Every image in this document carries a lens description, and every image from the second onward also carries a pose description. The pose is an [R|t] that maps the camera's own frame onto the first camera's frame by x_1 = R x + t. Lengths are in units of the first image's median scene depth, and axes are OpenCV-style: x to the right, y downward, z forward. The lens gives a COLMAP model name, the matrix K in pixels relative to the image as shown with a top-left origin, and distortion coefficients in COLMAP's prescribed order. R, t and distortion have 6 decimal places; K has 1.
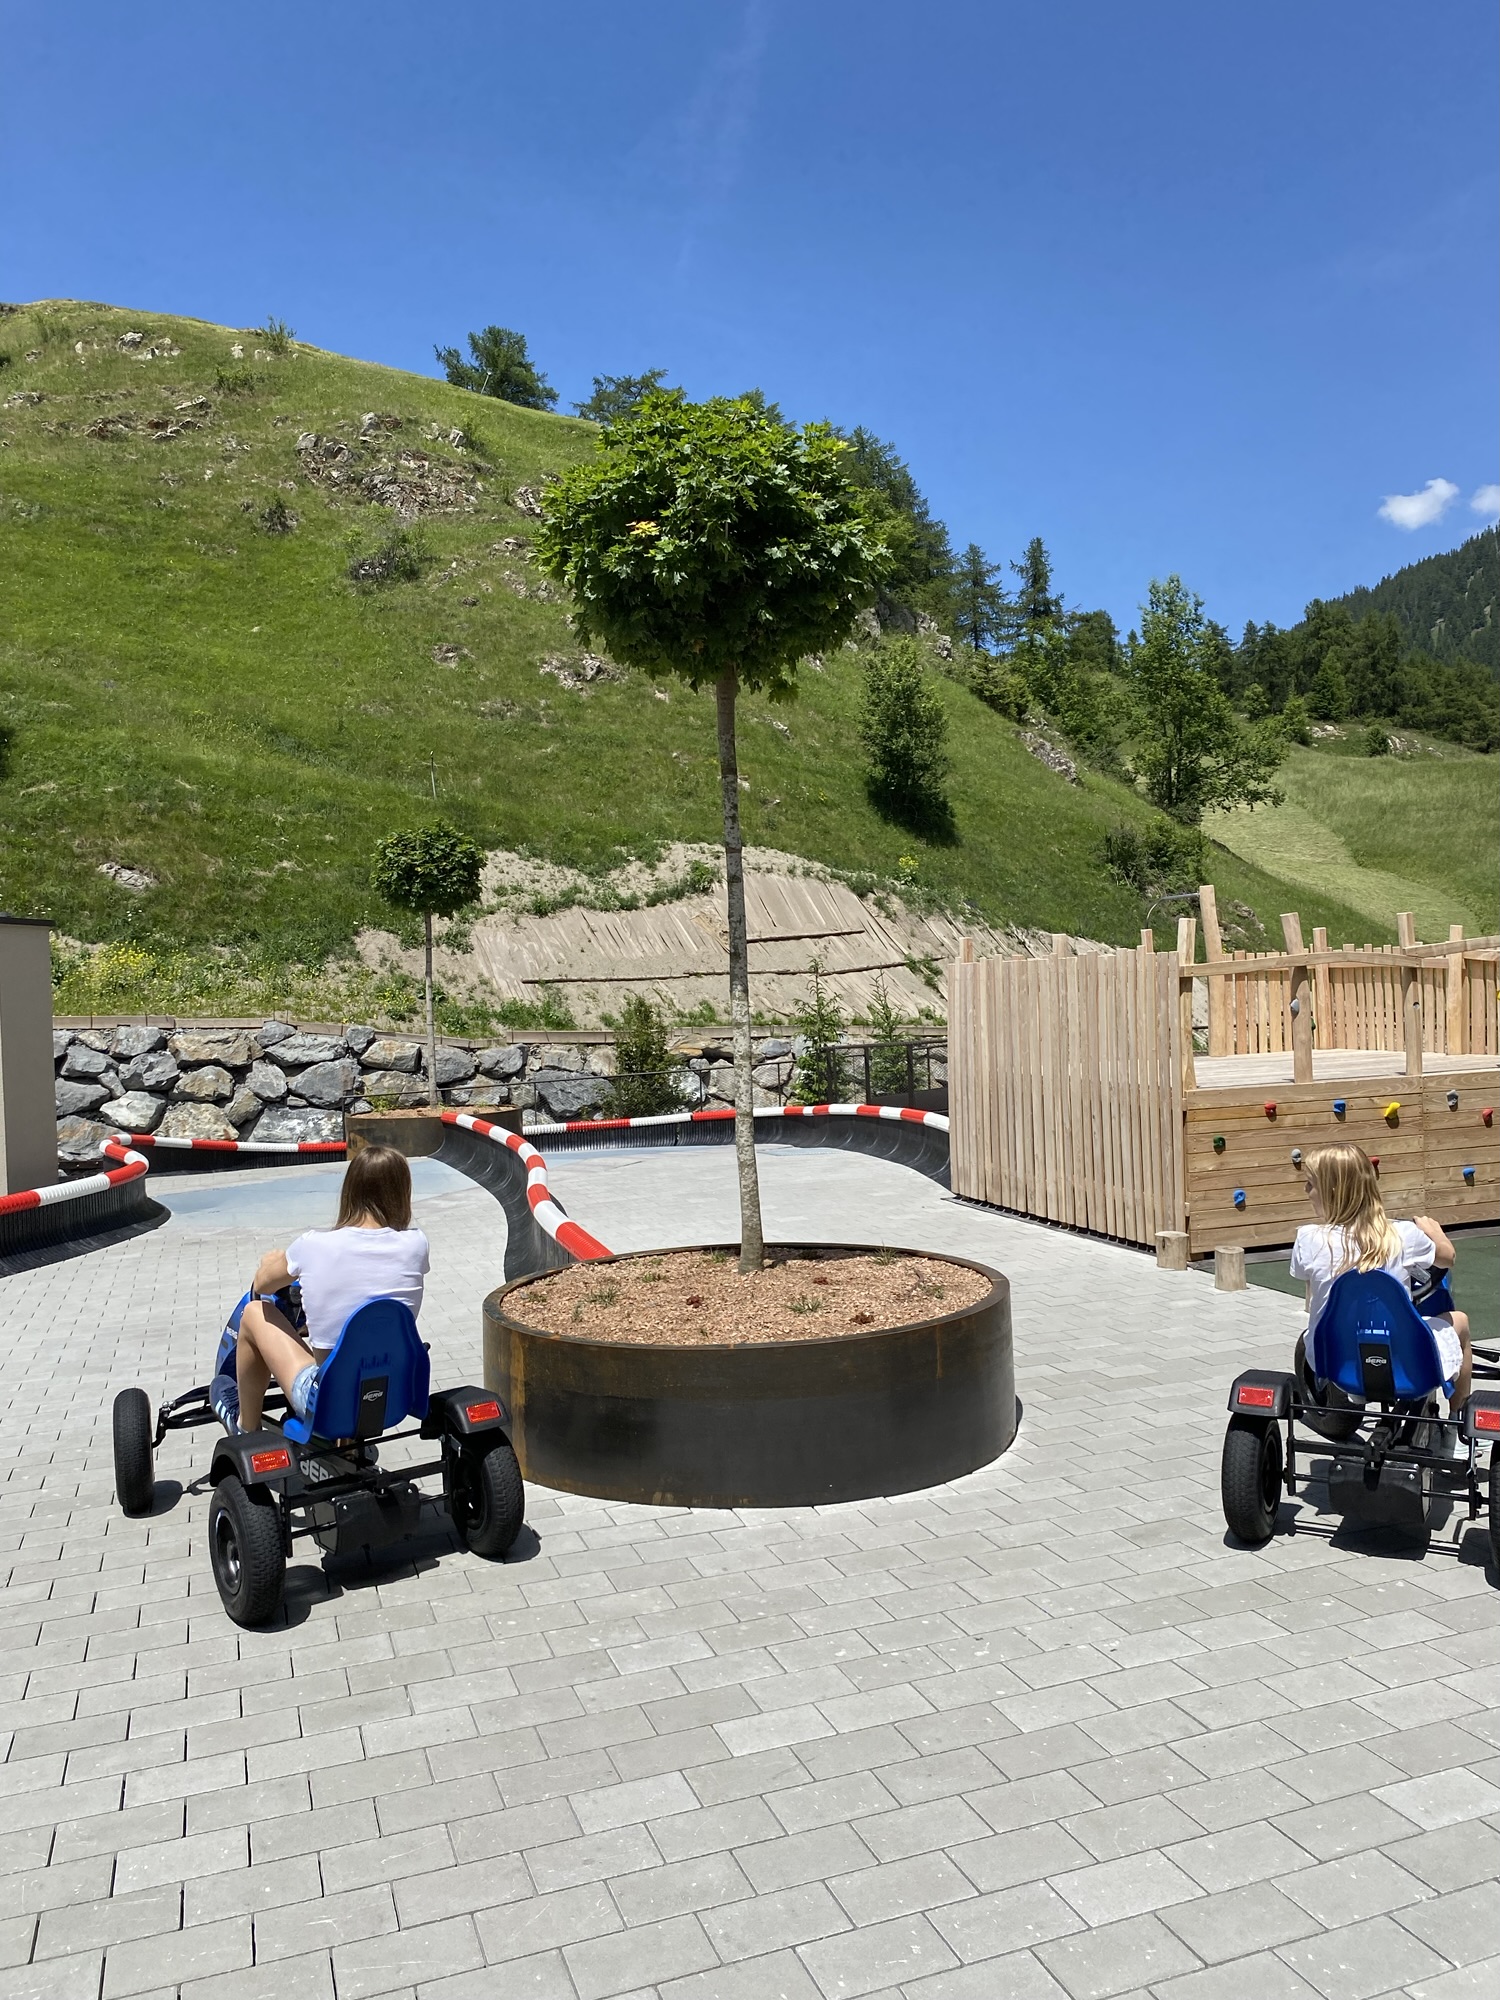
lens RADIAL K [[1494.5, 0, 750.0], [0, 1494.5, 1000.0], [0, 0, 1]] dist [-0.001830, -0.005428]
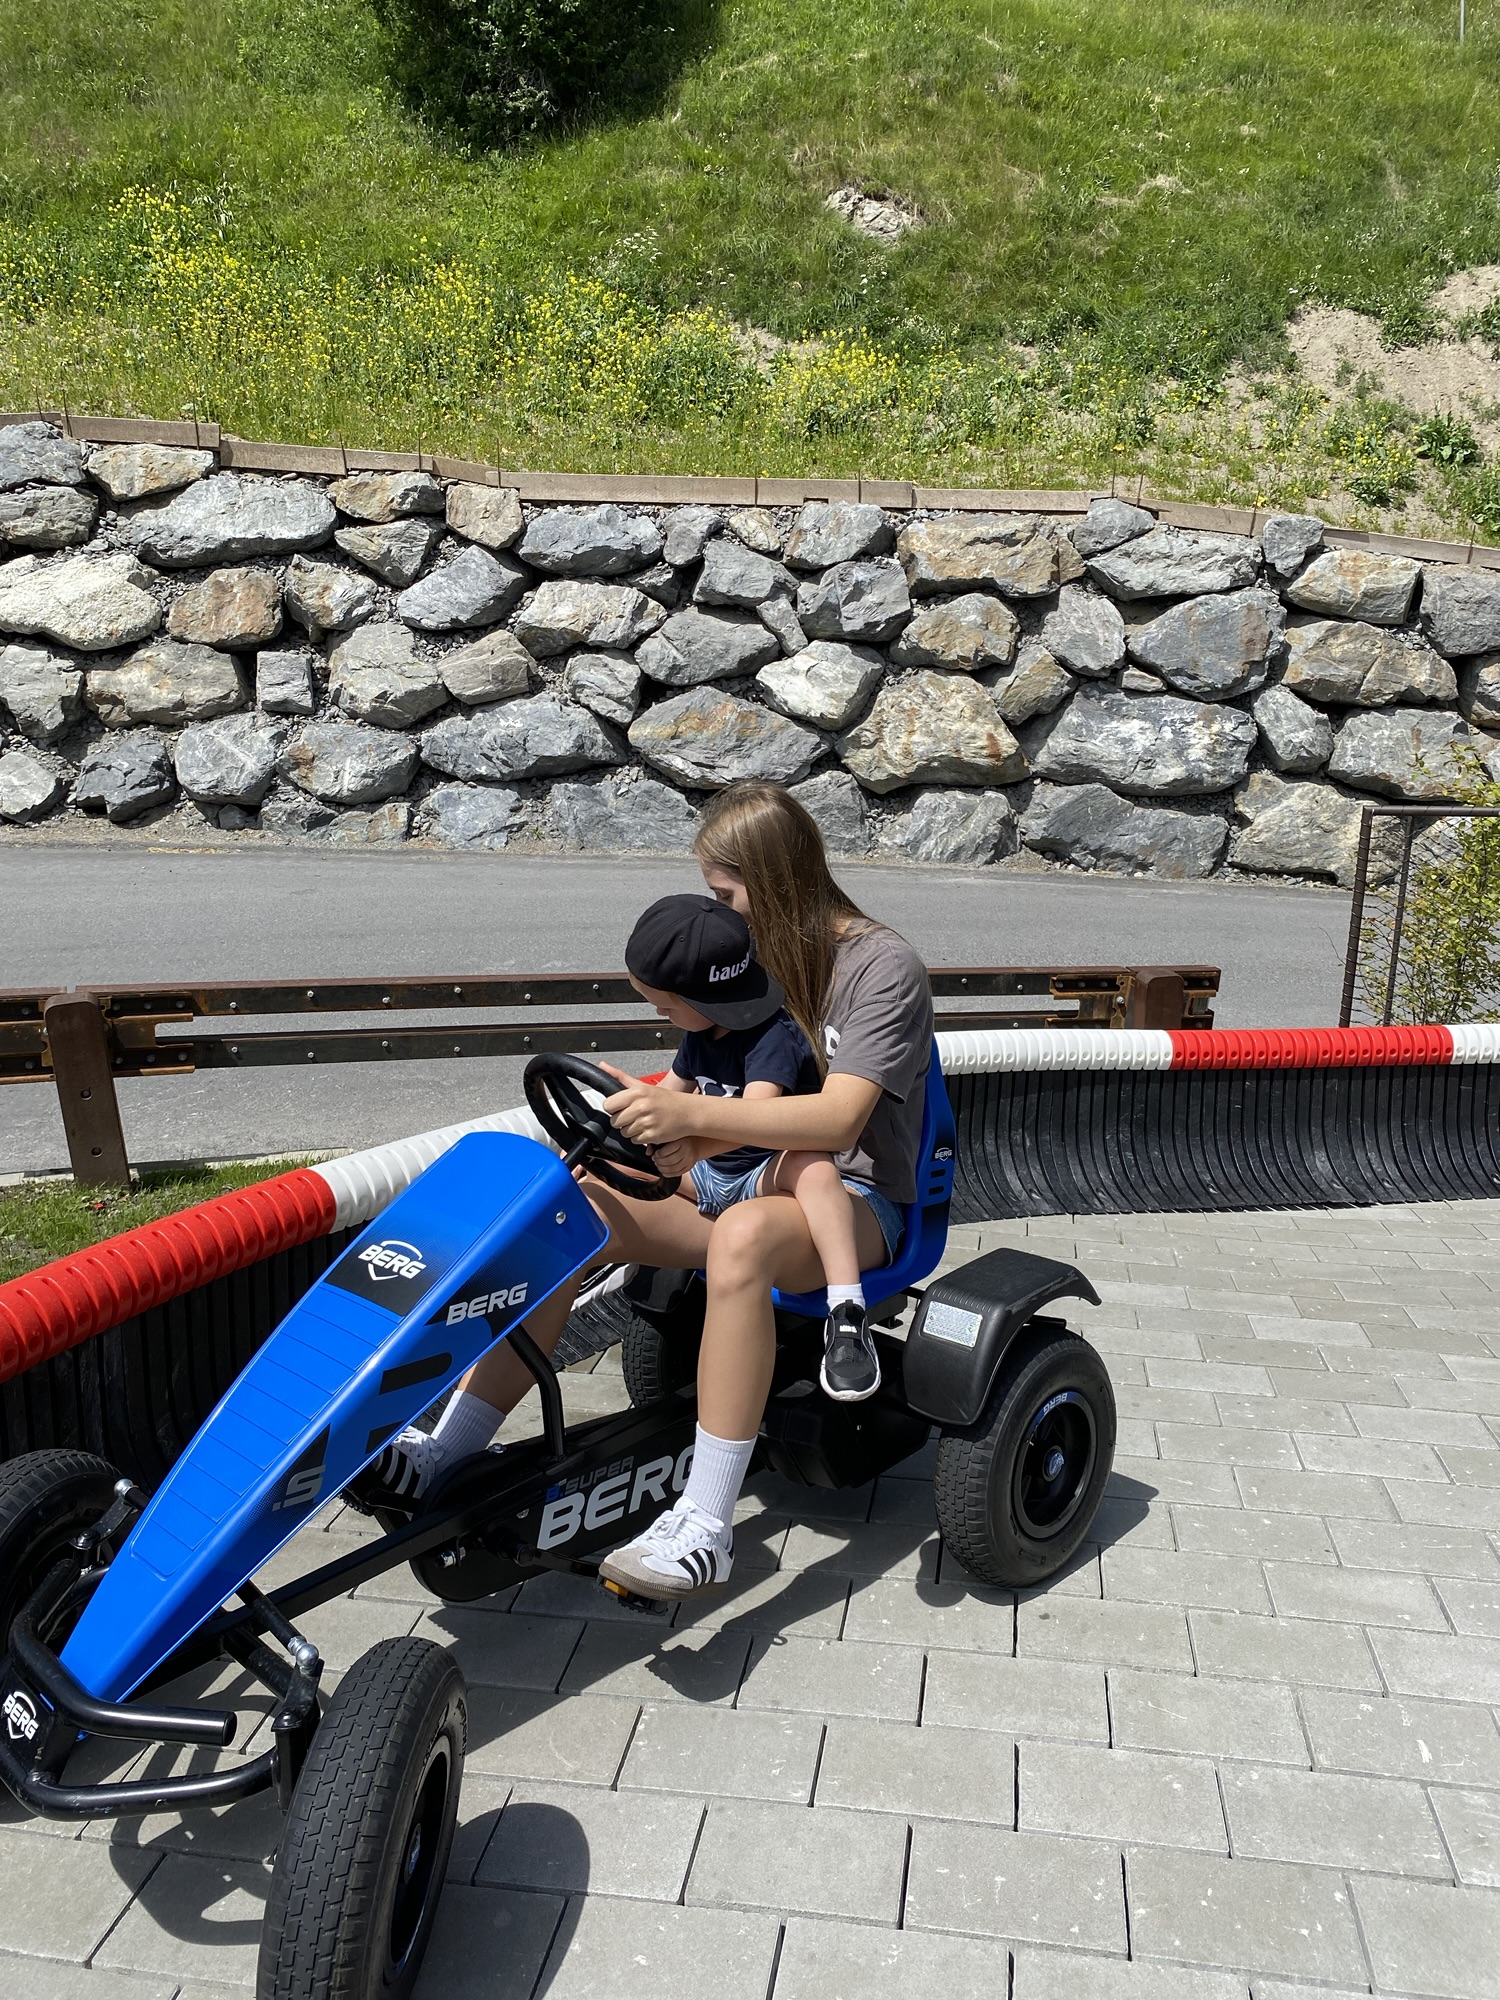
lens RADIAL K [[1518.4, 0, 752.4], [0, 1518.4, 1081.9], [0, 0, 1]] dist [-0.011583, -0.003067]
pose [[0.866227, 0.195280, -0.459909, -0.117050], [-0.016191, 0.930948, 0.364791, 0.009436], [0.499388, -0.308546, 0.809575, 0.362873]]
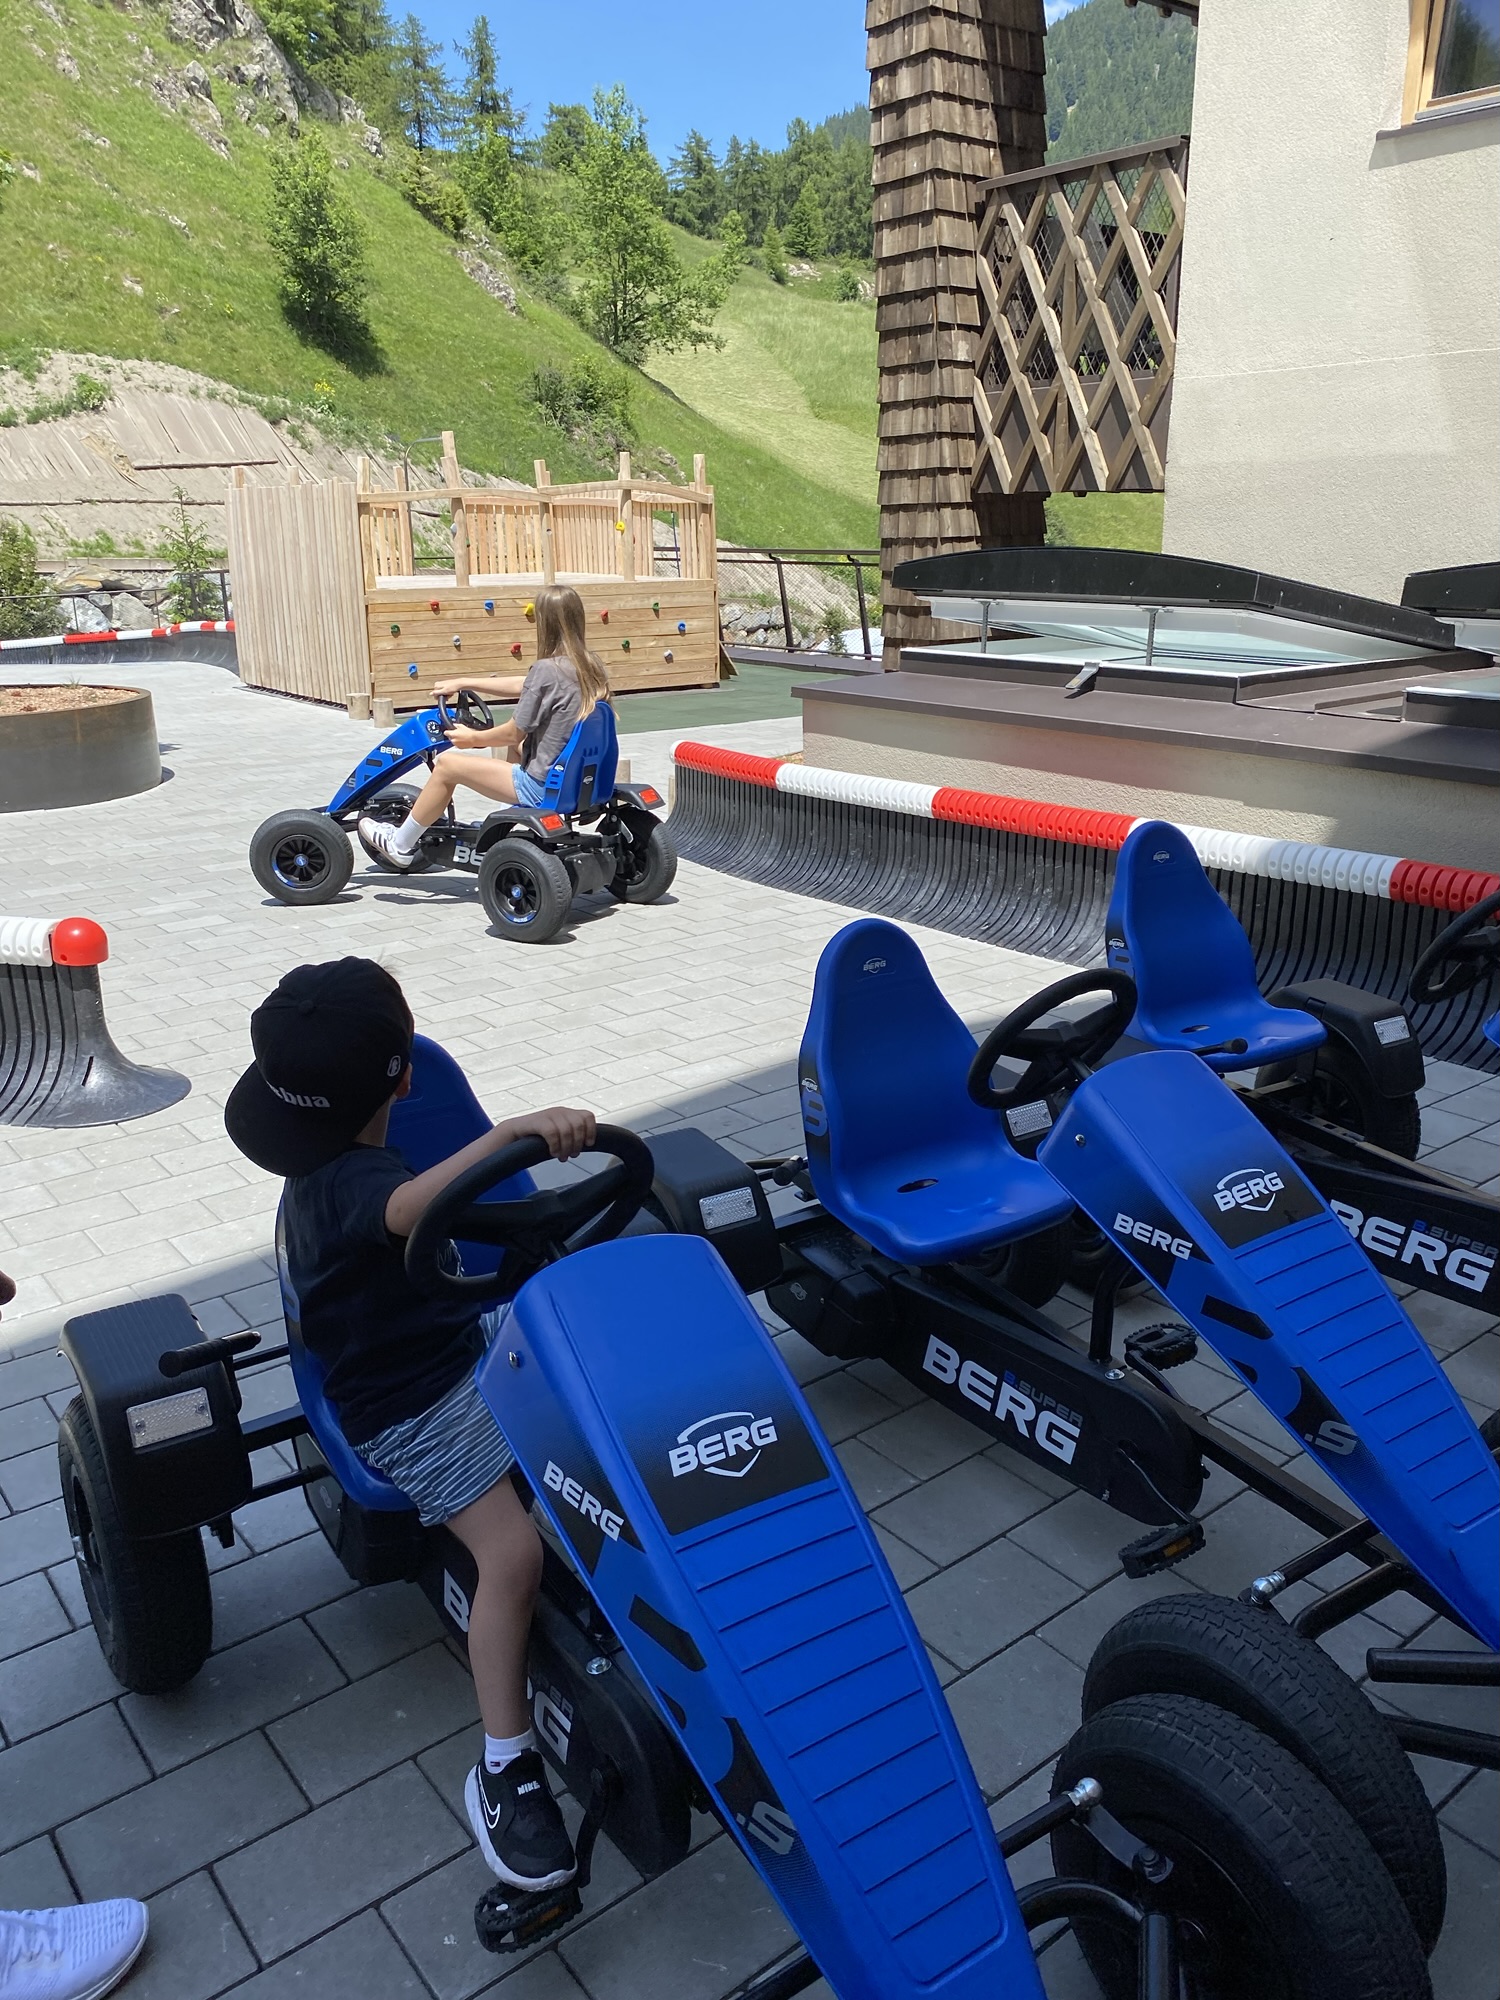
lens RADIAL K [[1519.4, 0, 755.2], [0, 1519.4, 968.1], [0, 0, 1]] dist [0.002916, -0.010980]
pose [[0.944272, -0.062668, 0.323147, 0.034129], [-0.026043, 0.964409, 0.263129, 0.004259], [-0.328135, -0.256881, 0.909032, -0.103570]]
